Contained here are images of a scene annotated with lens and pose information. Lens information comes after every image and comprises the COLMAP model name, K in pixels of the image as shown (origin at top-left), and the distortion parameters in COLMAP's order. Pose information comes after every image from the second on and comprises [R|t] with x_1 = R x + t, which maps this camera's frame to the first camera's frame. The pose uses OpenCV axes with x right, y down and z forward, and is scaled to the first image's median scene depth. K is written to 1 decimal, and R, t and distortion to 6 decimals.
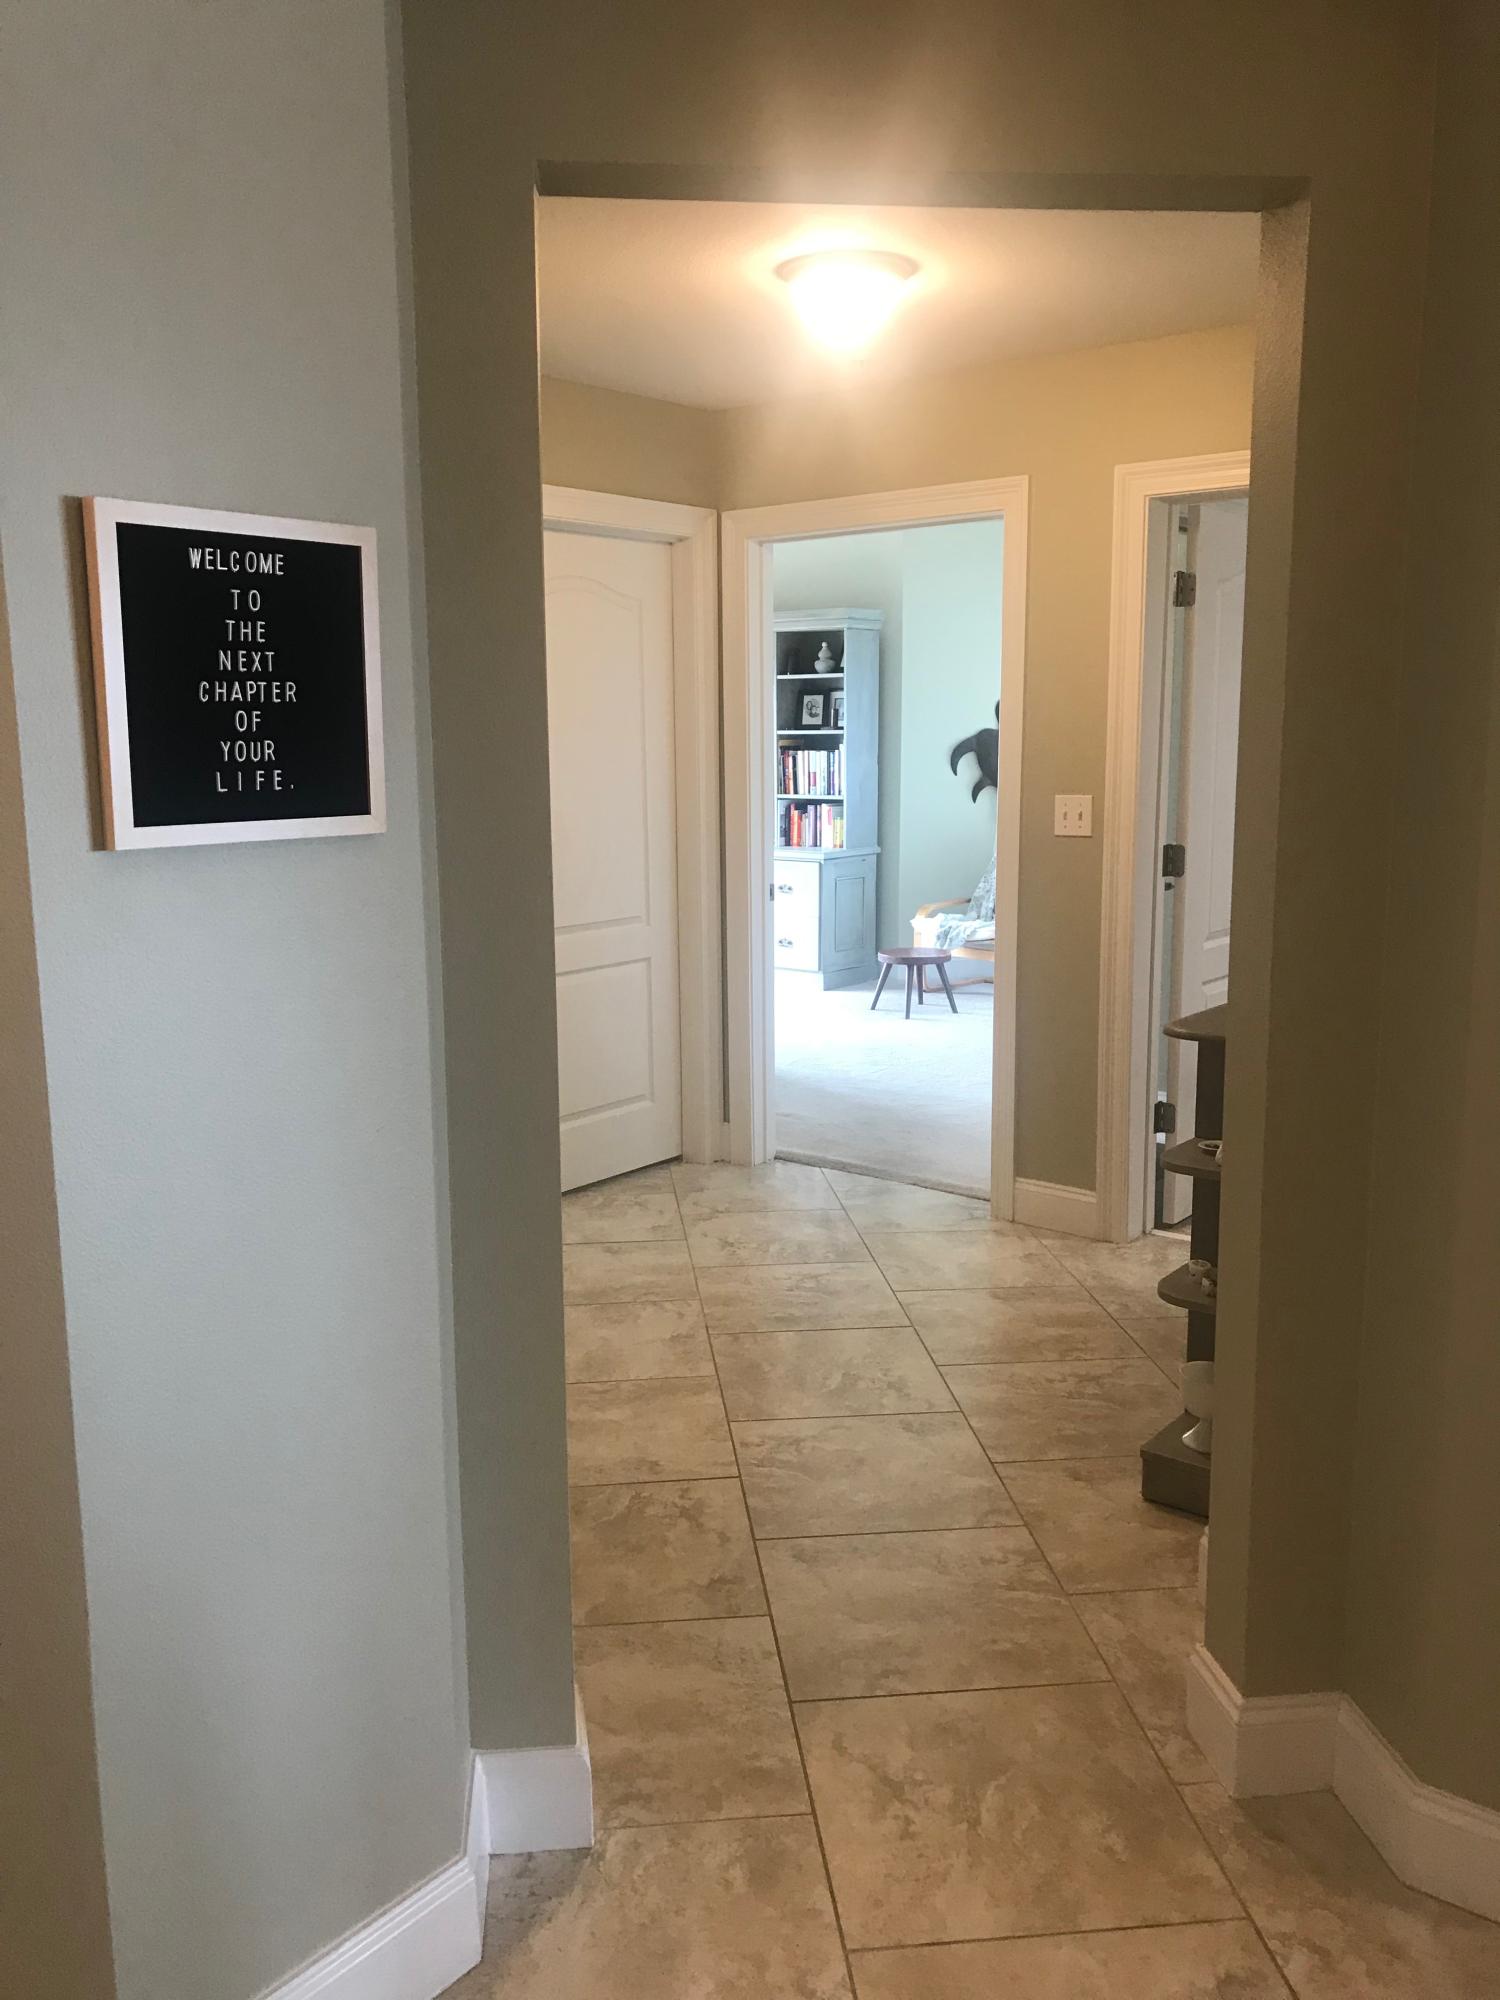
lens RADIAL K [[1641.3, 0, 750.0], [0, 1641.3, 1000.0], [0, 0, 1]] dist [0.013655, 0.008481]
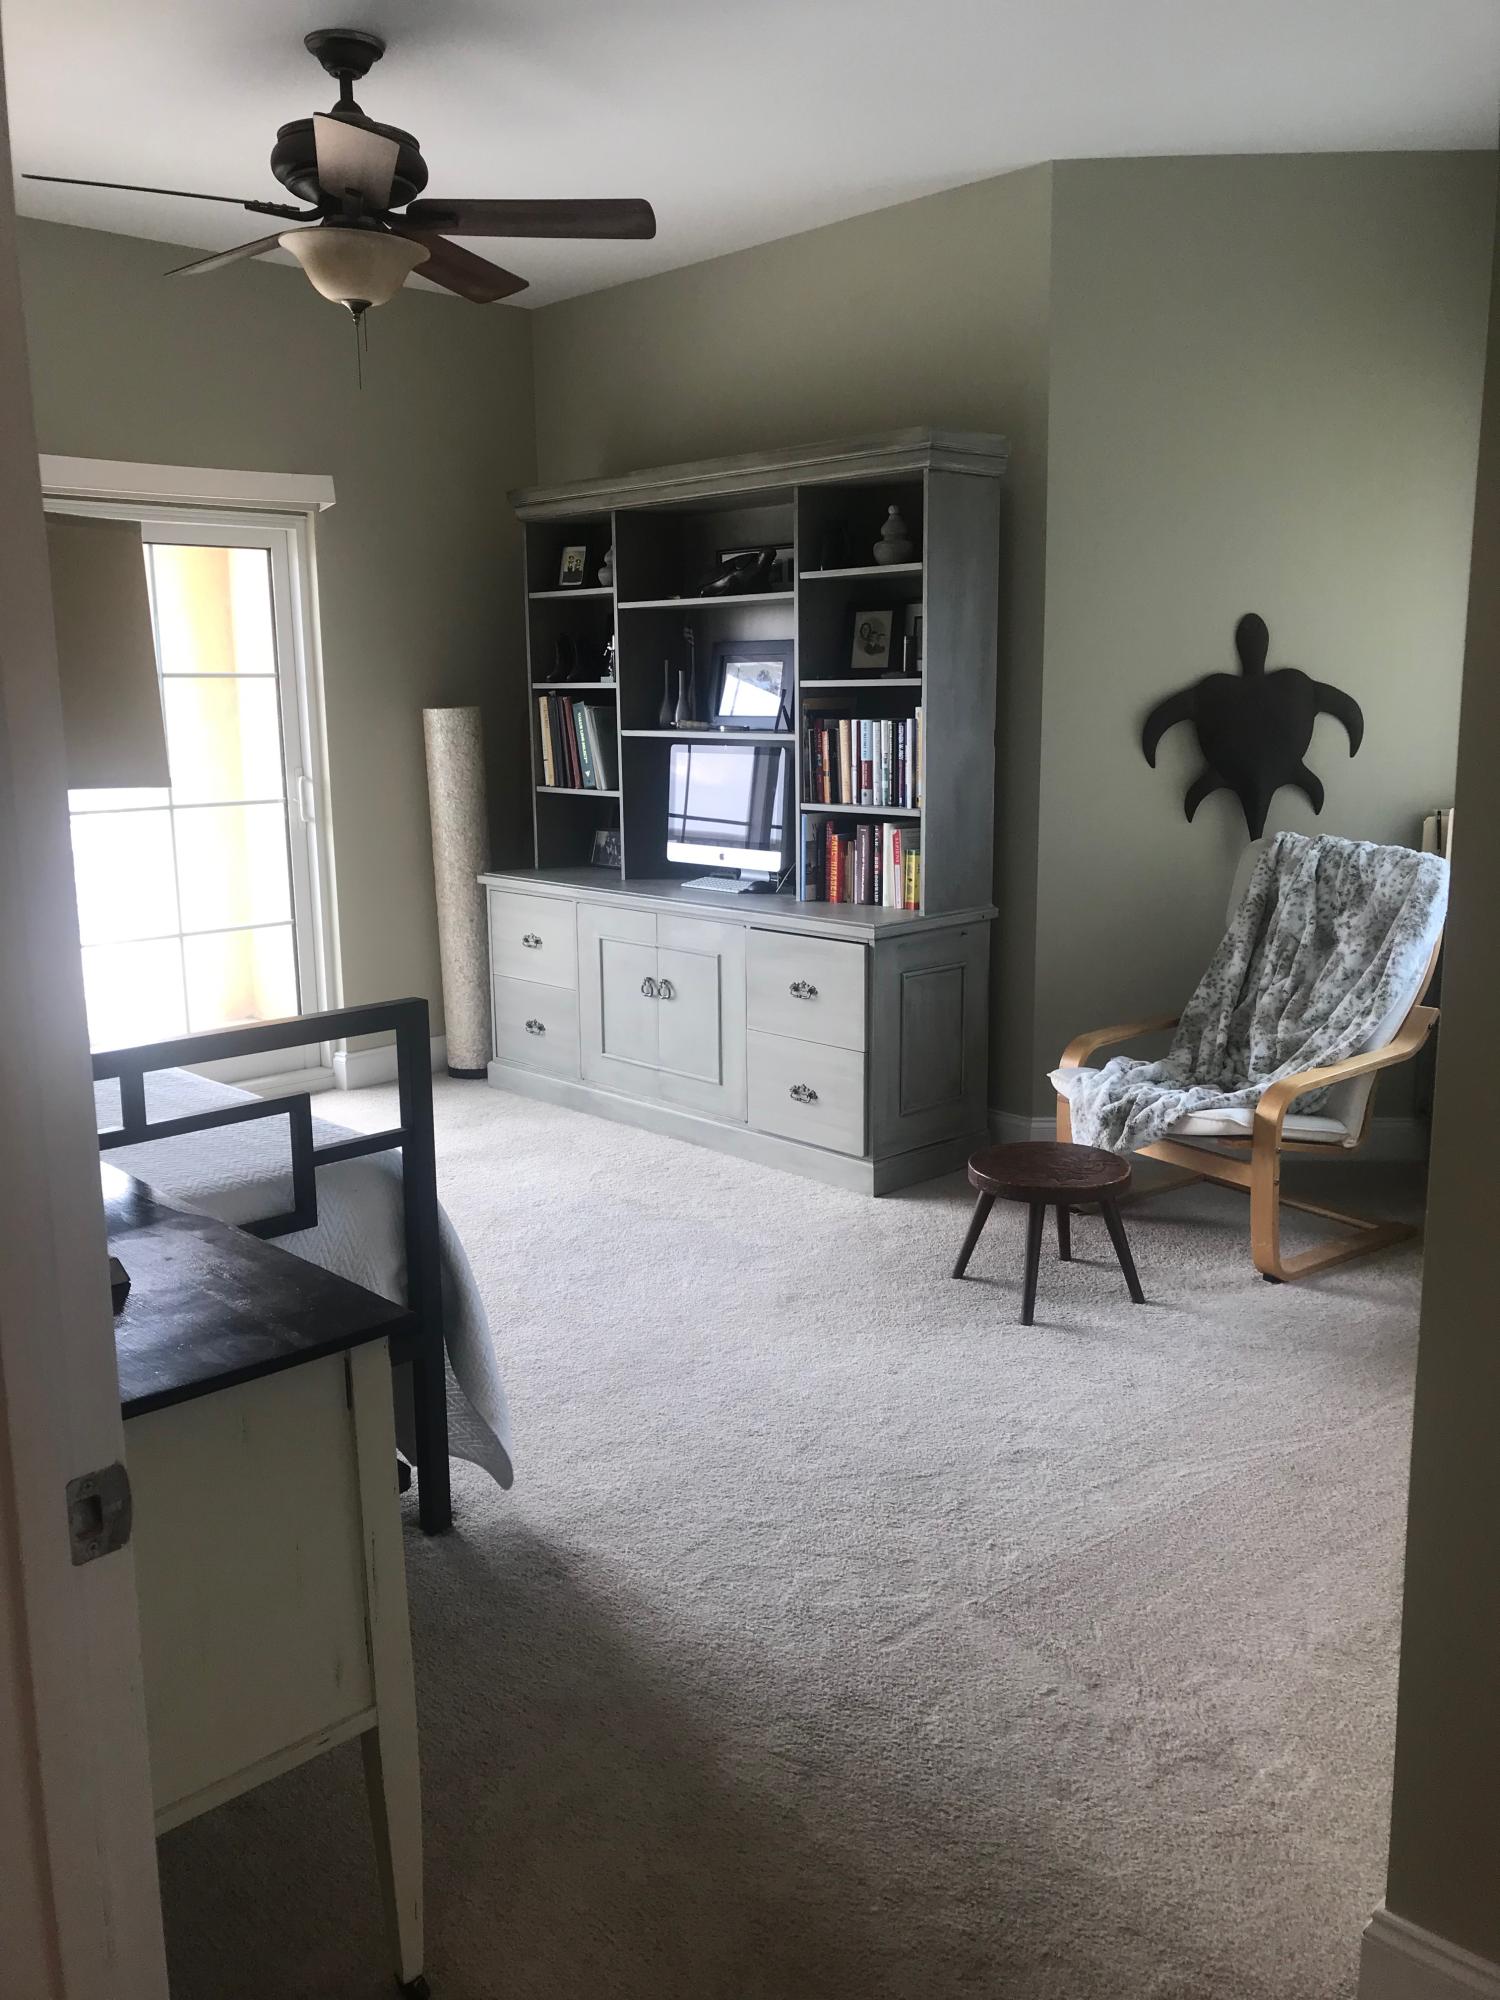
lens RADIAL K [[1641.3, 0, 750.0], [0, 1641.3, 1000.0], [0, 0, 1]] dist [0.013655, 0.008481]
pose [[0.992519, 0.011765, -0.121525, 0.065847], [-0.008305, 0.999547, 0.028933, -0.079334], [0.121810, -0.027707, 0.992167, 0.488455]]
